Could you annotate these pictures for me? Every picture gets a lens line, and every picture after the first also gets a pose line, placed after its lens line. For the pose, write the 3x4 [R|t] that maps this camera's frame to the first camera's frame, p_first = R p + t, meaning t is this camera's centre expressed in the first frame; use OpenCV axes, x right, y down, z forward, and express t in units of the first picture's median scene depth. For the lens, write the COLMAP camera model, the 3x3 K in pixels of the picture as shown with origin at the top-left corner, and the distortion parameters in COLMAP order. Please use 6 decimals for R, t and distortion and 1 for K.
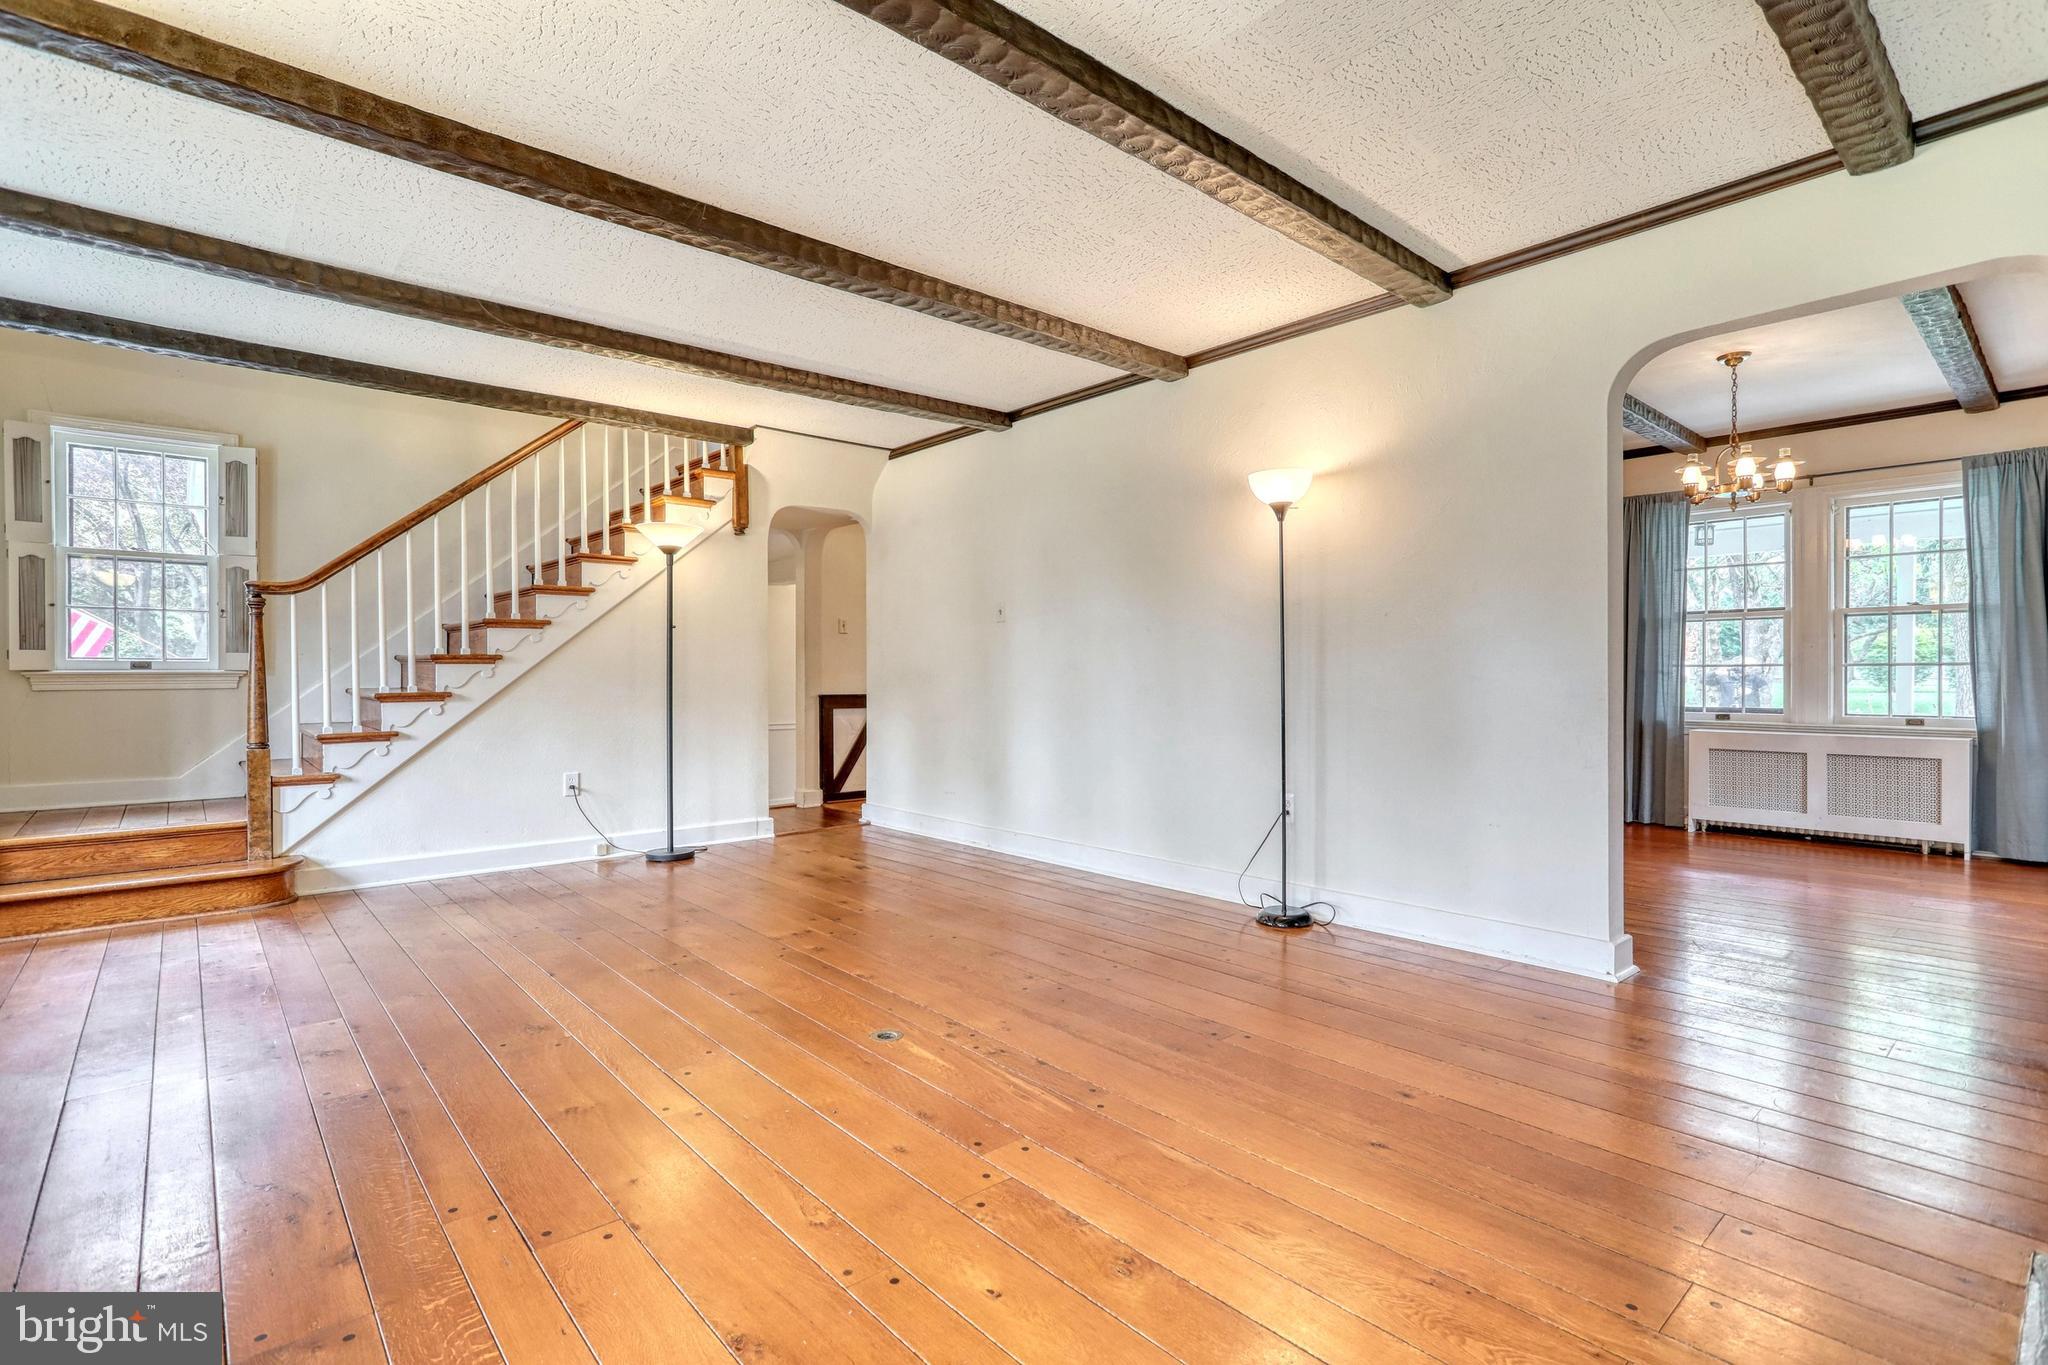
lens RADIAL K [[974.7, 0, 1020.4], [0, 974.7, 682.5], [0, 0, 1]] dist [0.000189, 0.001714]
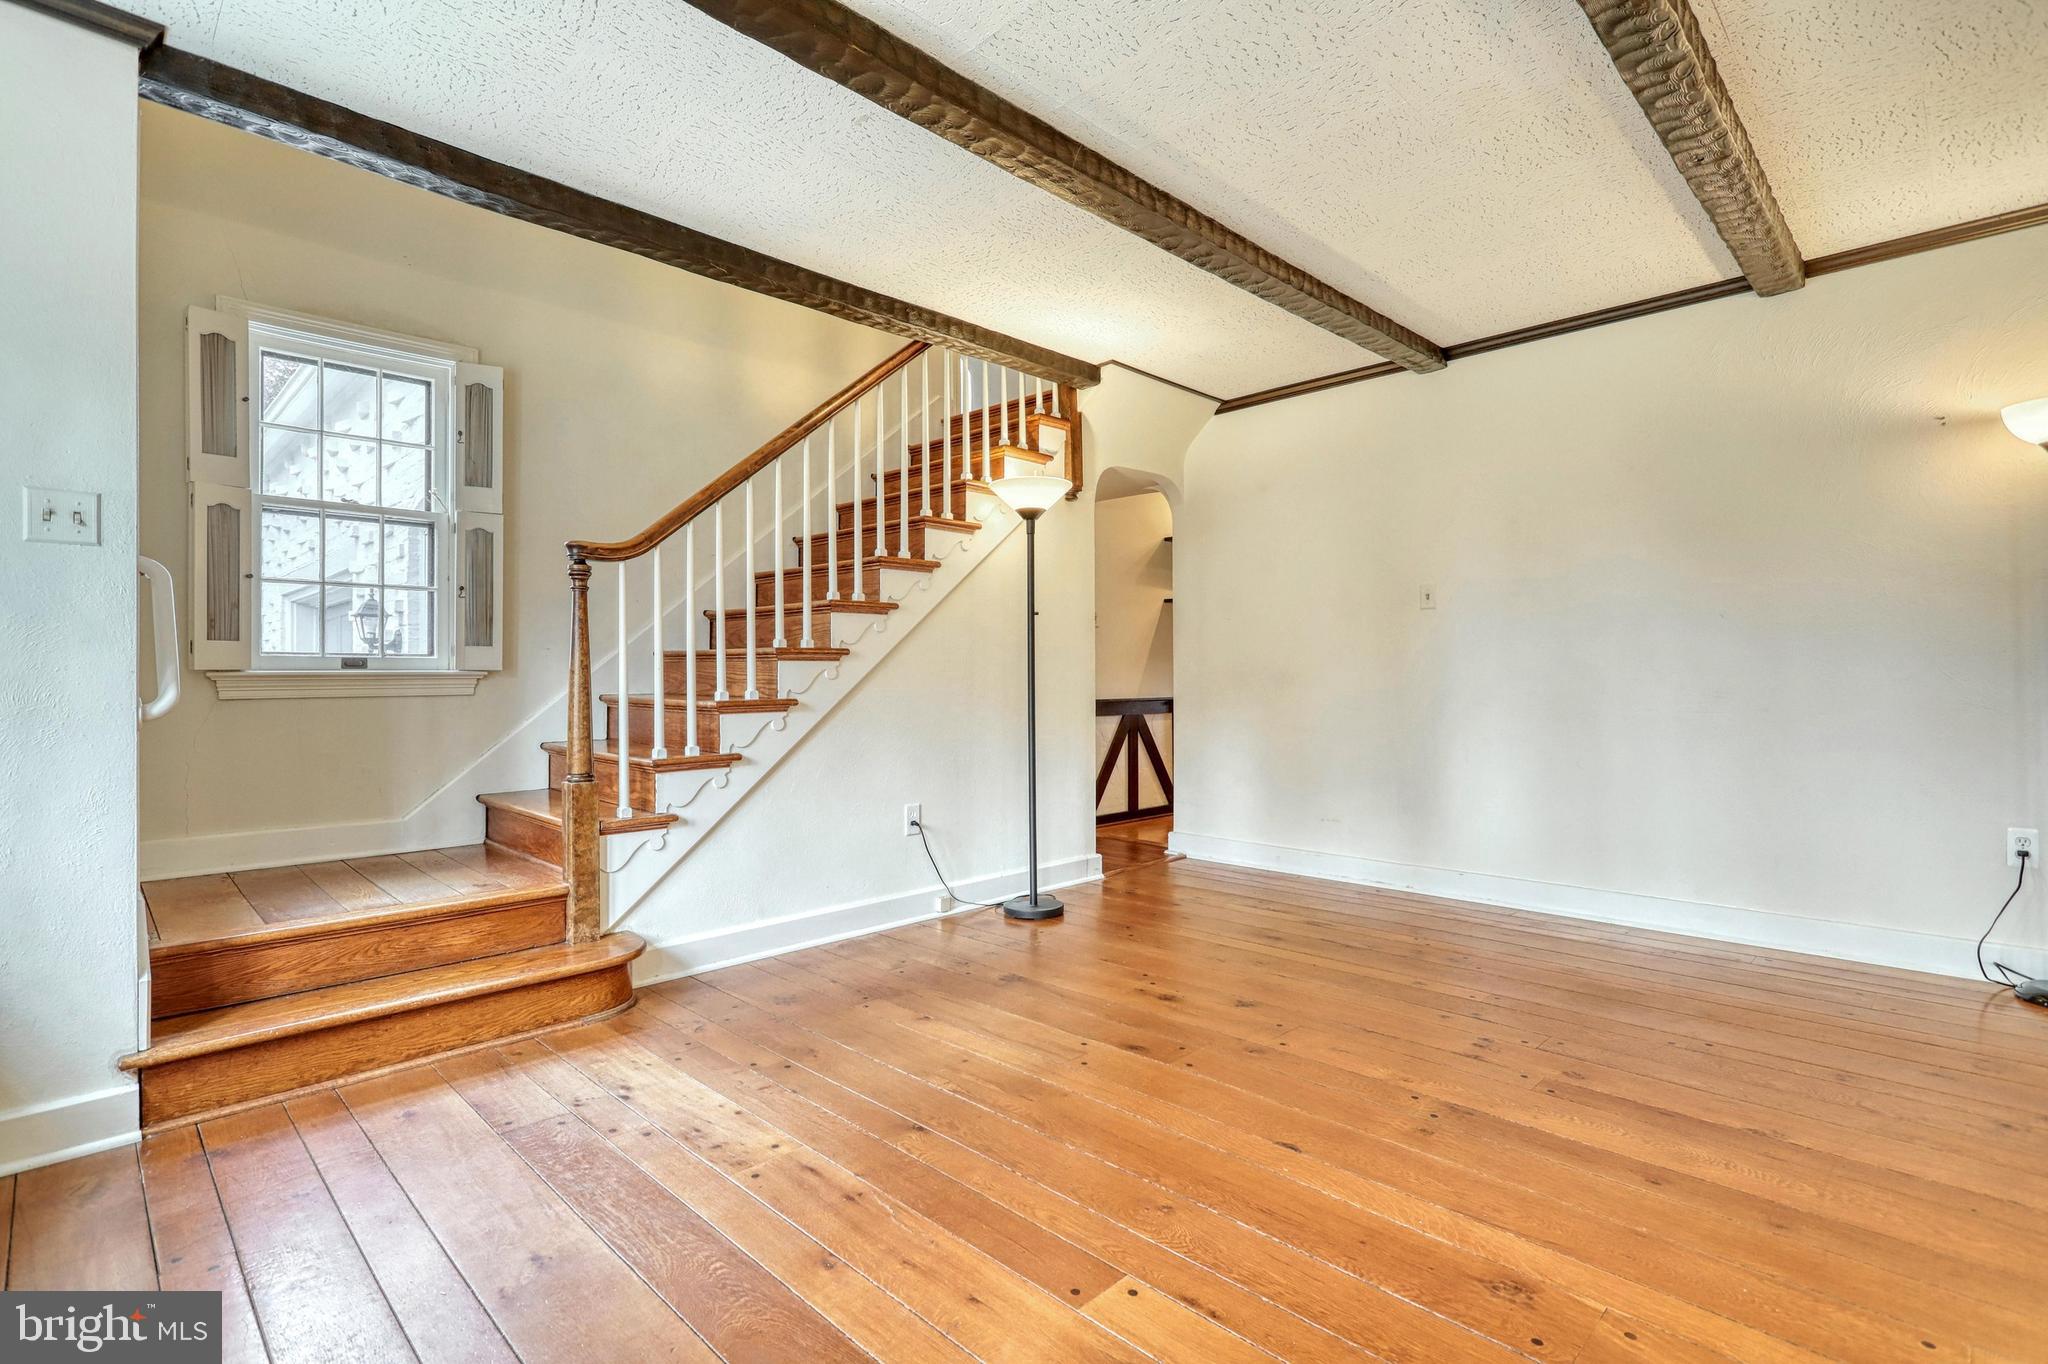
lens RADIAL K [[974.7, 0, 1027.4], [0, 974.7, 674.6], [0, 0, 1]] dist [0.000189, 0.001714]
pose [[0.997403, -0.002962, 0.071967, -0.455812], [0.003788, 0.999929, -0.011334, 0.000707], [-0.071928, 0.011578, 0.997343, 0.249765]]
